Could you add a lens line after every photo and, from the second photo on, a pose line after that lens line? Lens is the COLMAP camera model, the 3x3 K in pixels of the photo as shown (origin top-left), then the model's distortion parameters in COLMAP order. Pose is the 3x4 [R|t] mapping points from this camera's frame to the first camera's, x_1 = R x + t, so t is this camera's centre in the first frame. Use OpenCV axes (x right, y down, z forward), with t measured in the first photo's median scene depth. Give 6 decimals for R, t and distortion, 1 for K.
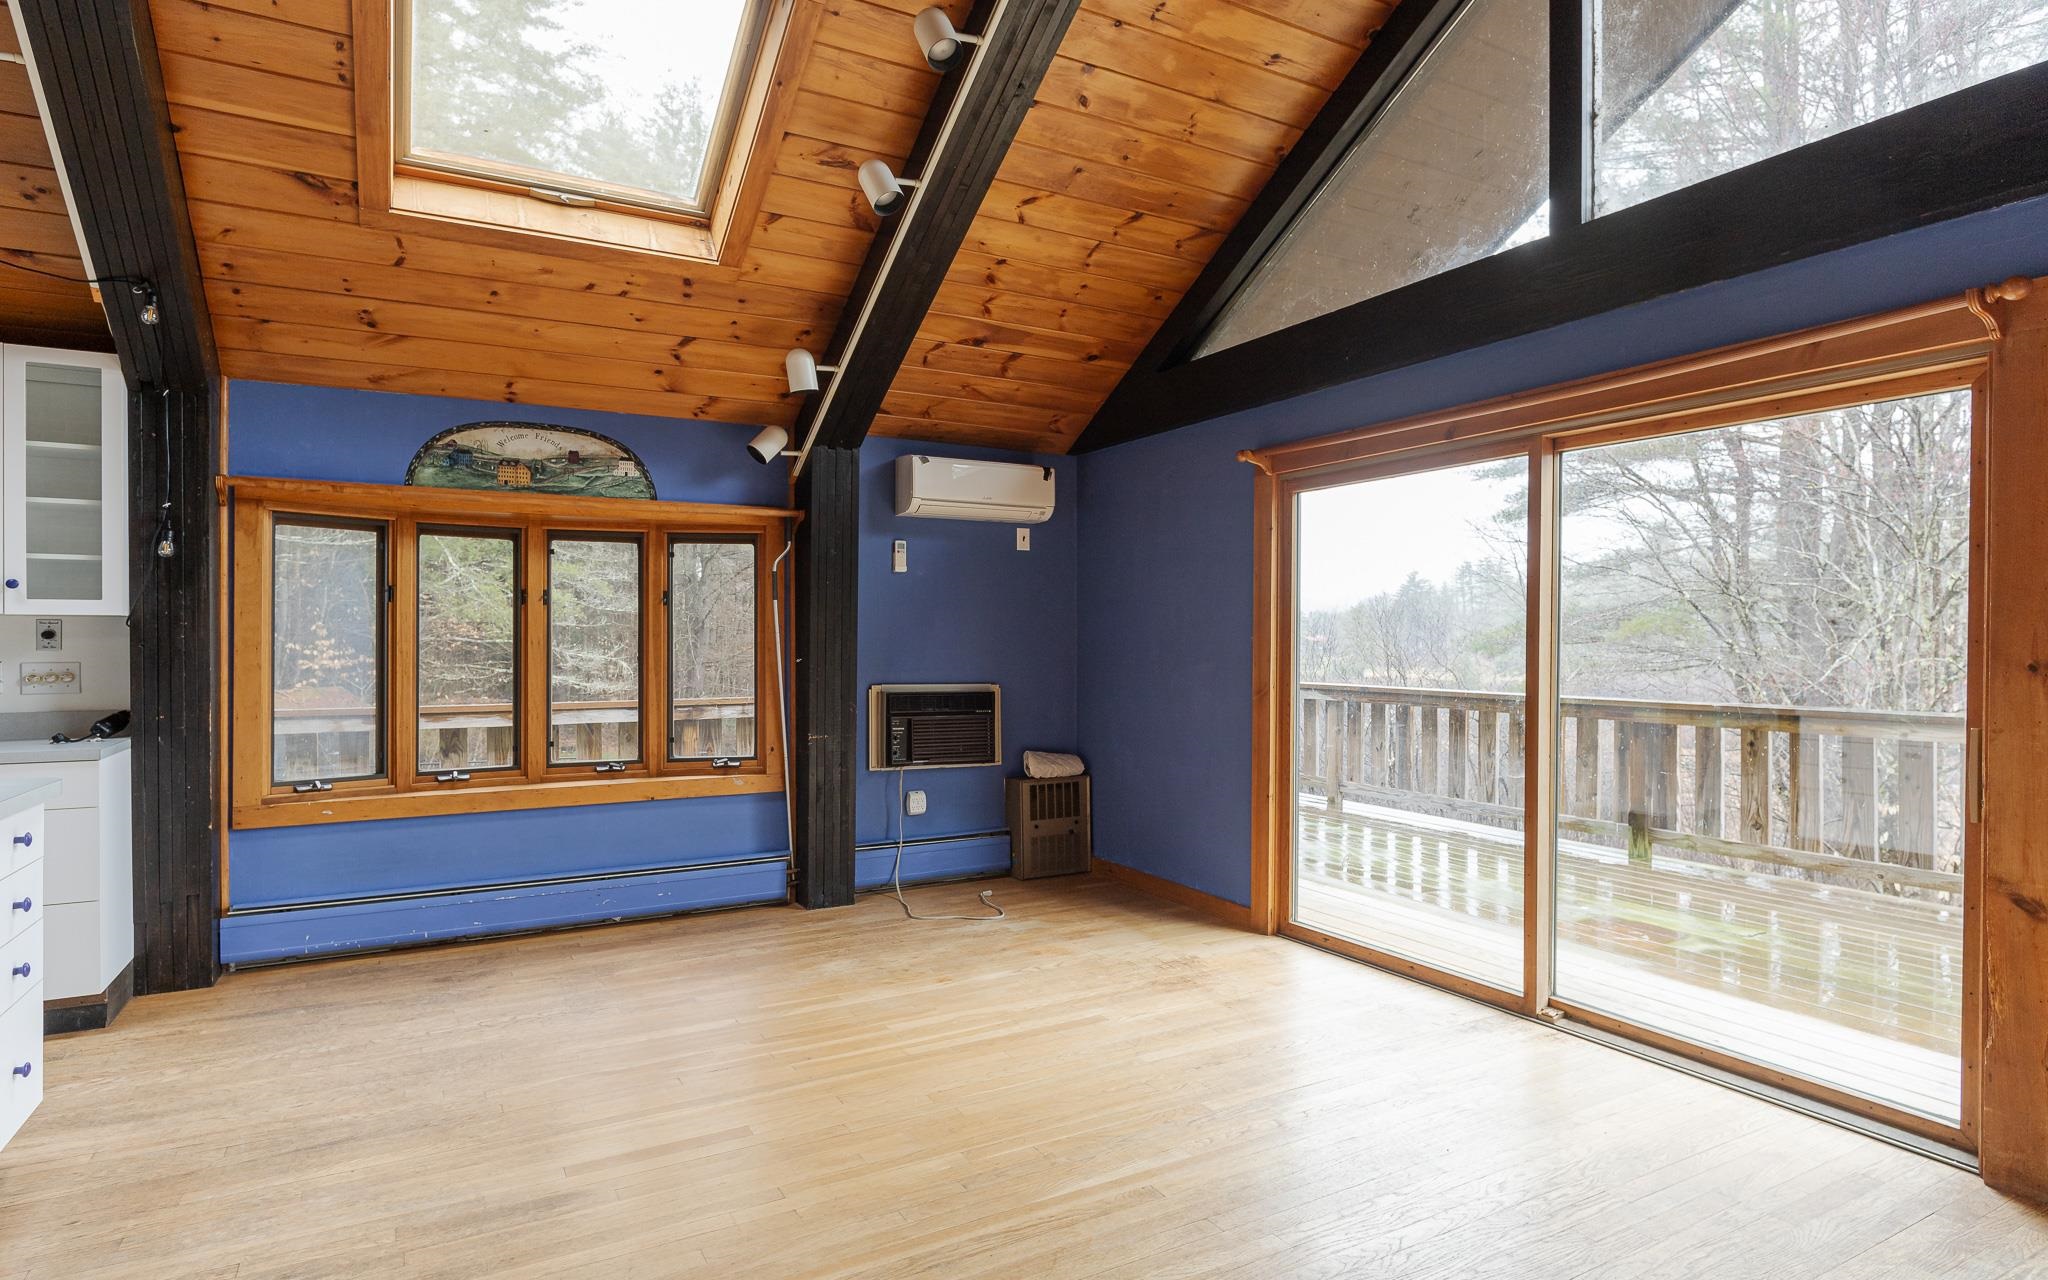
lens RADIAL K [[1073.9, 0, 1024.0], [0, 1073.9, 640.0], [0, 0, 1]] dist [-0.047408, 0.000677]
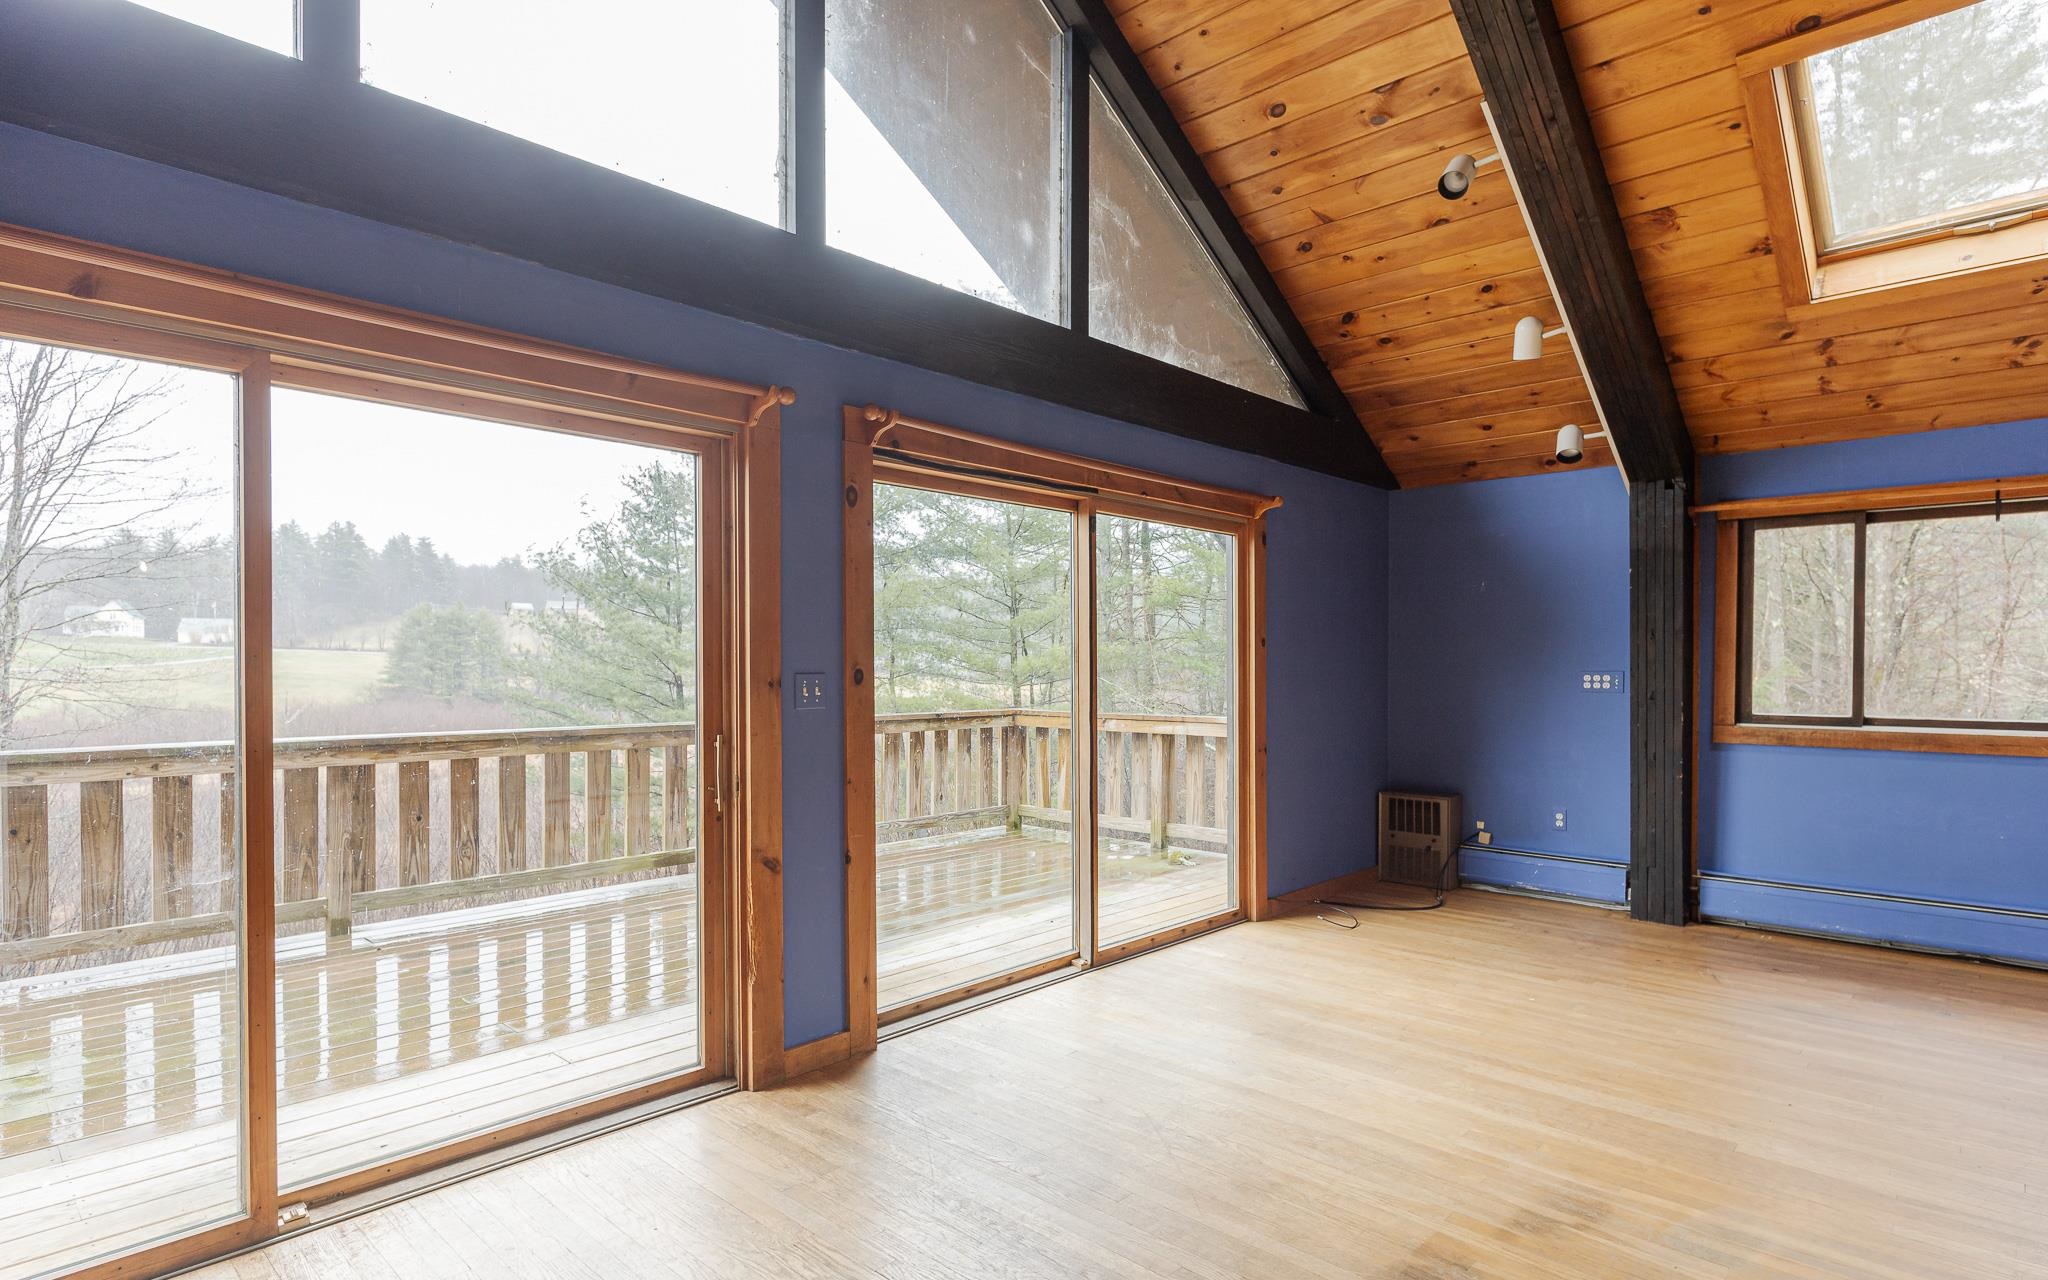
lens RADIAL K [[1085.5, 0, 1024.0], [0, 1085.5, 640.0], [0, 0, 1]] dist [0.003089, 0.000448]
pose [[-0.306524, 0.020233, 0.951648, -0.397191], [0.006793, 0.999795, -0.019069, 0.006144], [-0.951839, 0.000619, -0.306599, 0.986872]]
